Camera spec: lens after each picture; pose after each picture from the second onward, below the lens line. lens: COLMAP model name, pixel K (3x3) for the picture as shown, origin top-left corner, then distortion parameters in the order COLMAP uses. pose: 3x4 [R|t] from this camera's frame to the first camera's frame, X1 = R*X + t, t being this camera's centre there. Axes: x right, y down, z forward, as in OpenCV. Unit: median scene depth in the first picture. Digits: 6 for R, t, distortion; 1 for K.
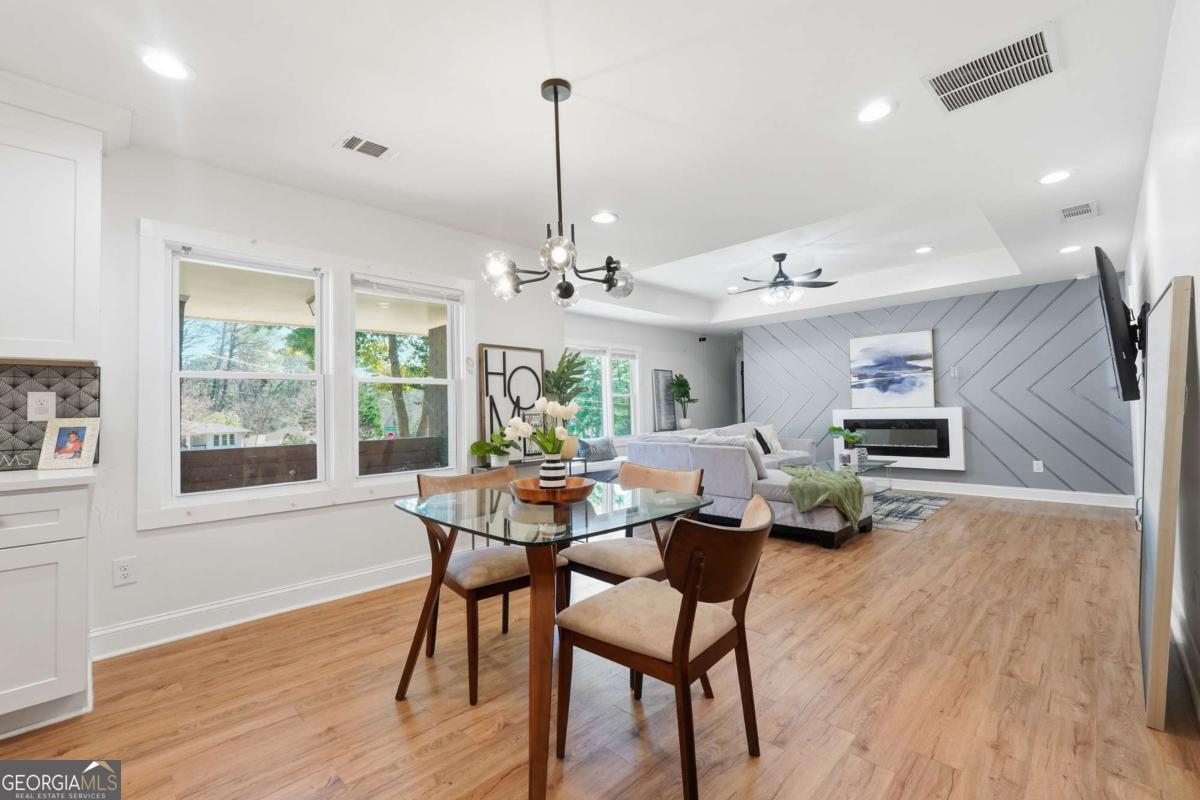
lens RADIAL K [[508.9, 0, 592.3], [0, 508.9, 393.9], [0, 0, 1]] dist [-0.012068, 0.001304]
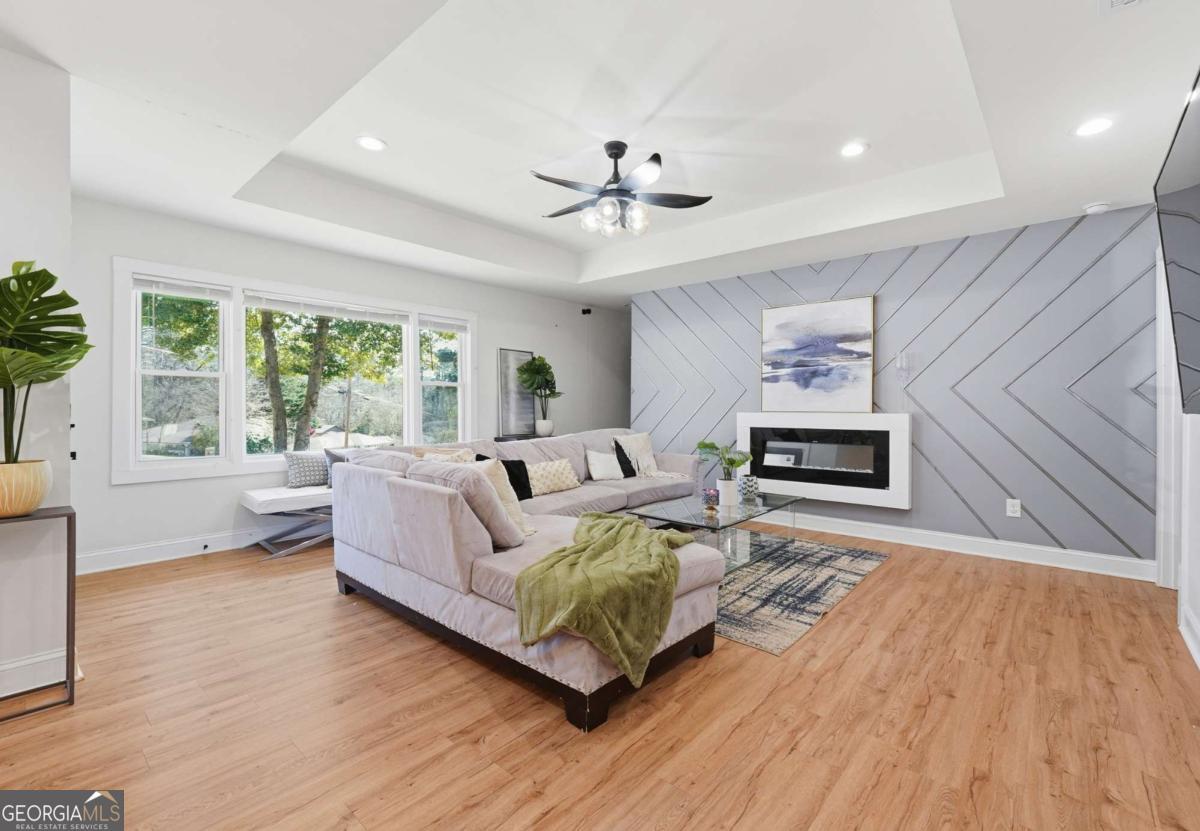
lens RADIAL K [[536.4, 0, 608.9], [0, 536.4, 405.2], [0, 0, 1]] dist [-0.019124, 0.001453]
pose [[0.996354, 0.023596, 0.081982, 0.327739], [-0.026238, 0.999166, 0.031297, 0.004029], [-0.081175, -0.033334, 0.996142, 0.393060]]
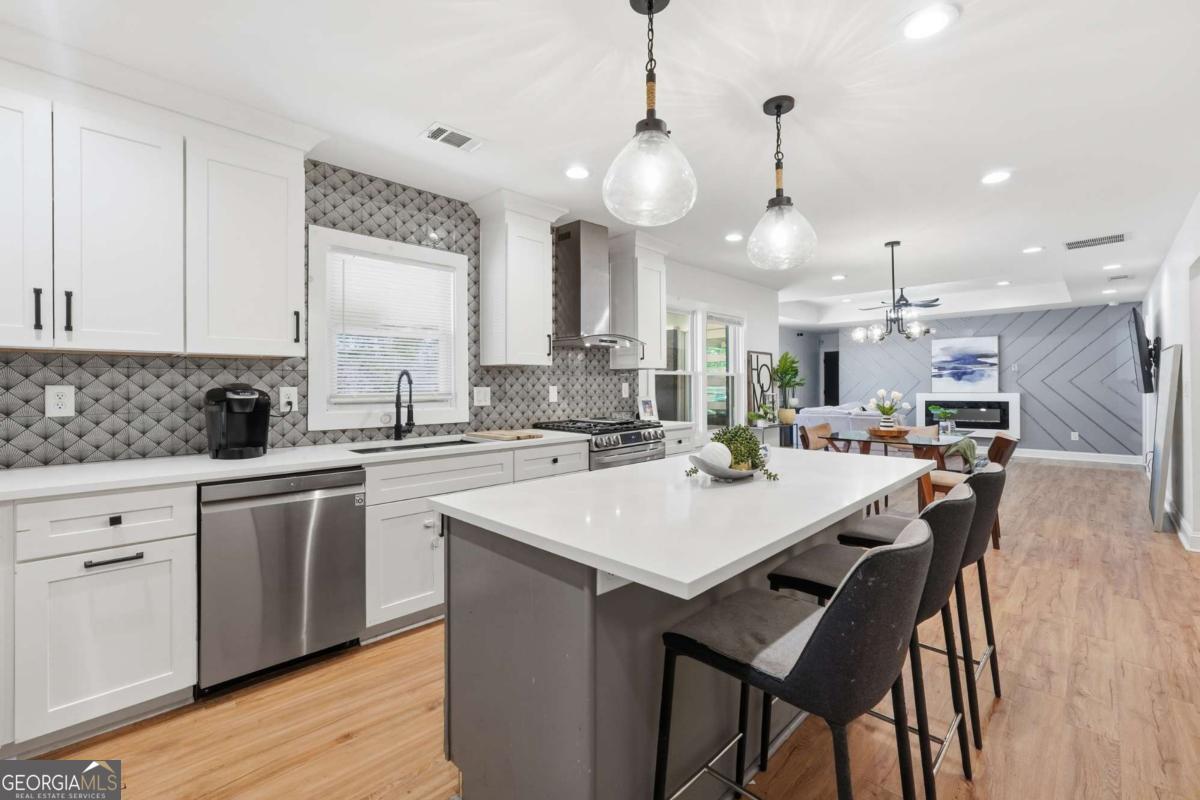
lens RADIAL K [[508.9, 0, 595.4], [0, 508.9, 385.8], [0, 0, 1]] dist [-0.012068, 0.001304]
pose [[0.999882, 0.014540, 0.004870, -0.509079], [-0.014682, 0.999425, 0.030548, -0.022129], [-0.004423, -0.030616, 0.999521, -0.437500]]
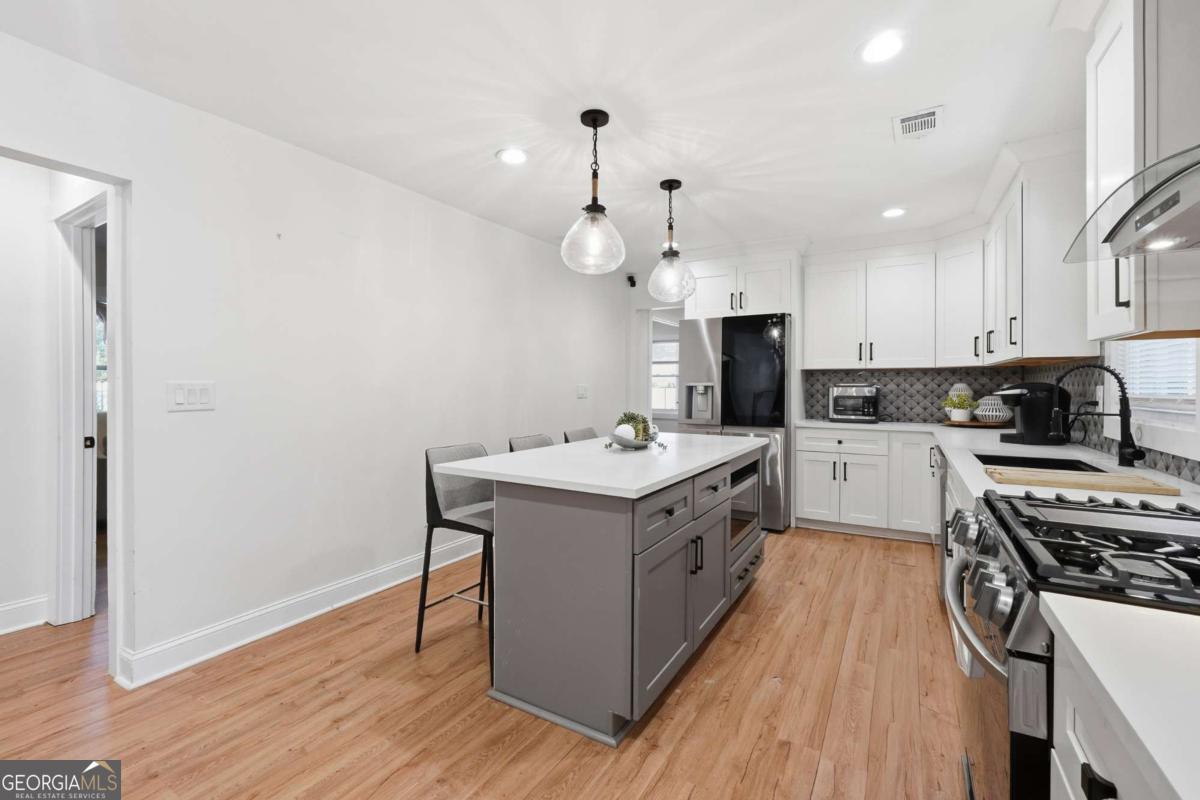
lens RADIAL K [[508.9, 0, 605.8], [0, 508.9, 381.3], [0, 0, 1]] dist [-0.012068, 0.001304]
pose [[-0.968381, 0.016611, -0.248921, -0.259905], [0.025850, 0.999091, -0.033892, -0.001127], [0.248132, -0.039255, -0.967931, 0.398788]]
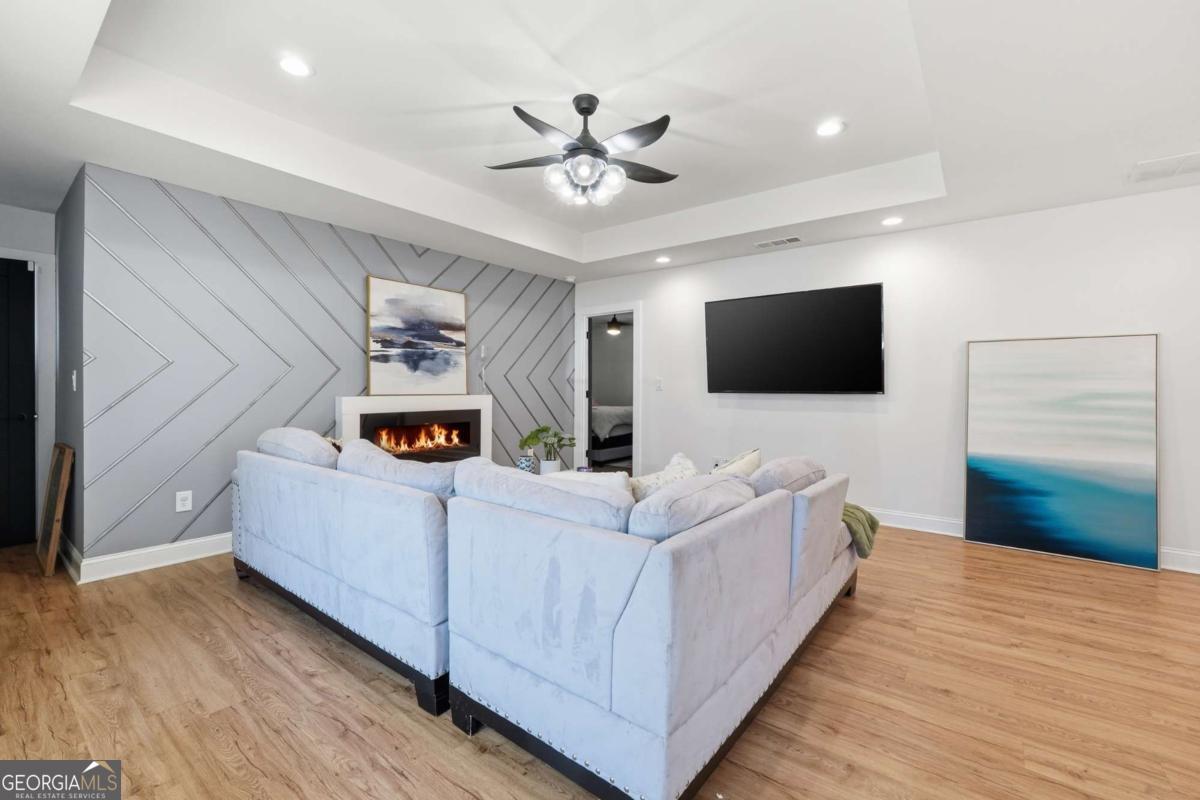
lens RADIAL K [[508.9, 0, 593.5], [0, 508.9, 394.2], [0, 0, 1]] dist [-0.012068, 0.001304]
pose [[-0.141839, 0.009178, 0.989847, -0.150223], [-0.038541, 0.999148, -0.014787, 0.035530], [-0.989139, -0.040247, -0.141364, 1.101924]]
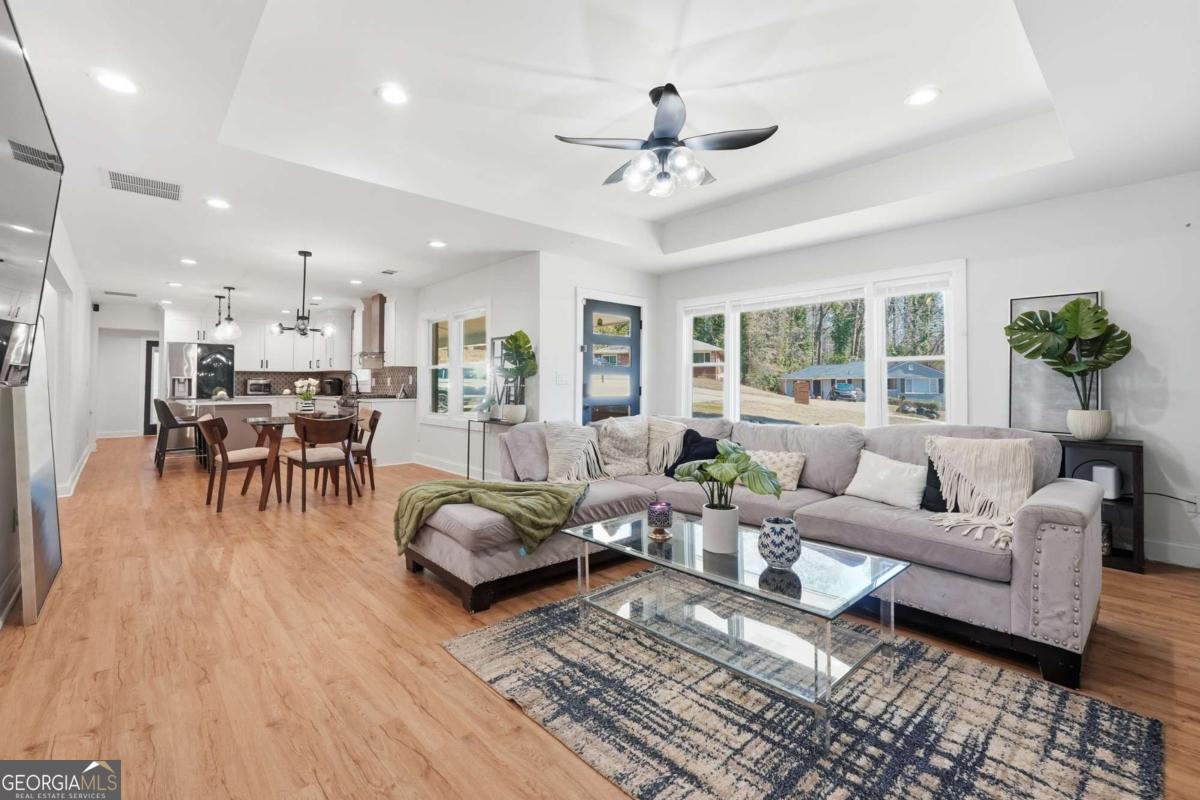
lens RADIAL K [[508.9, 0, 583.5], [0, 508.9, 370.6], [0, 0, 1]] dist [-0.012068, 0.001304]
pose [[-0.047226, -0.005814, -0.998867, 0.906811], [0.033708, 0.999404, -0.007411, 0.011260], [0.998315, -0.034020, -0.047002, 0.955480]]
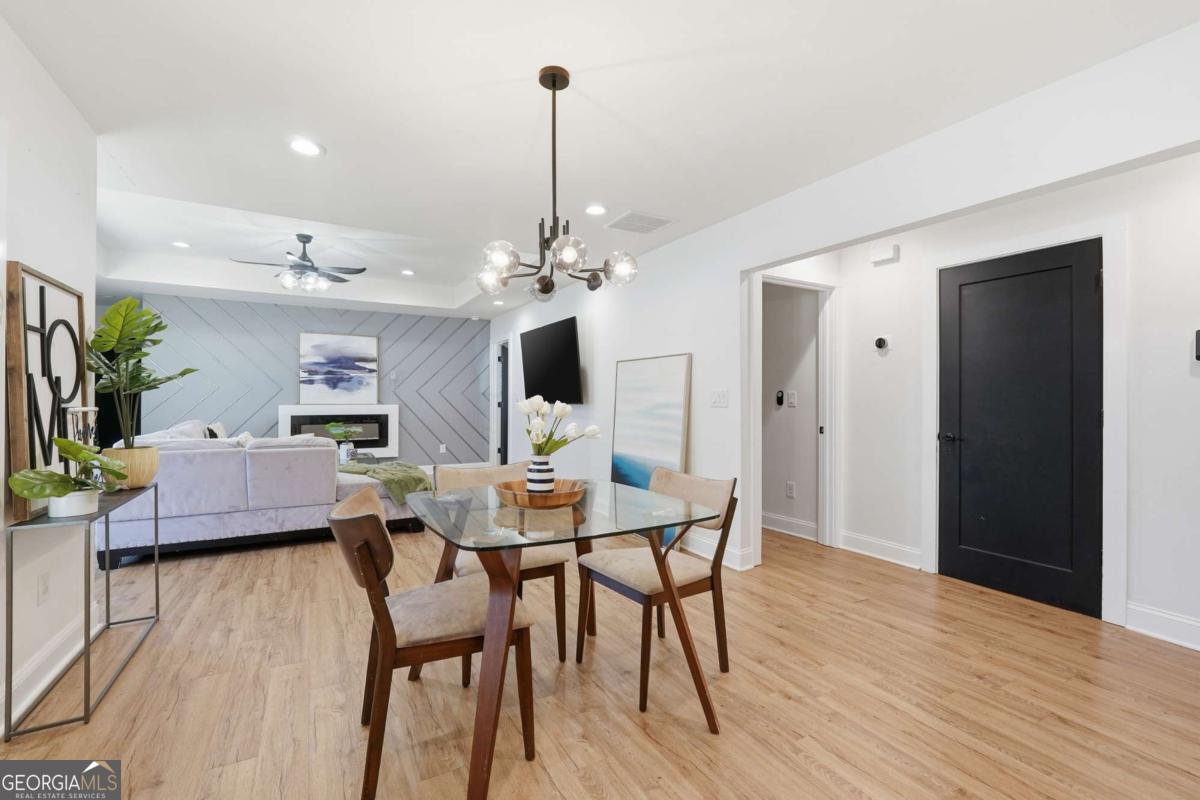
lens RADIAL K [[508.9, 0, 594.8], [0, 508.9, 401.9], [0, 0, 1]] dist [-0.012068, 0.001304]
pose [[0.268466, 0.018123, 0.963119, -0.372654], [-0.045366, 0.998951, -0.006152, 0.006187], [-0.962220, -0.042041, 0.269007, 0.250335]]
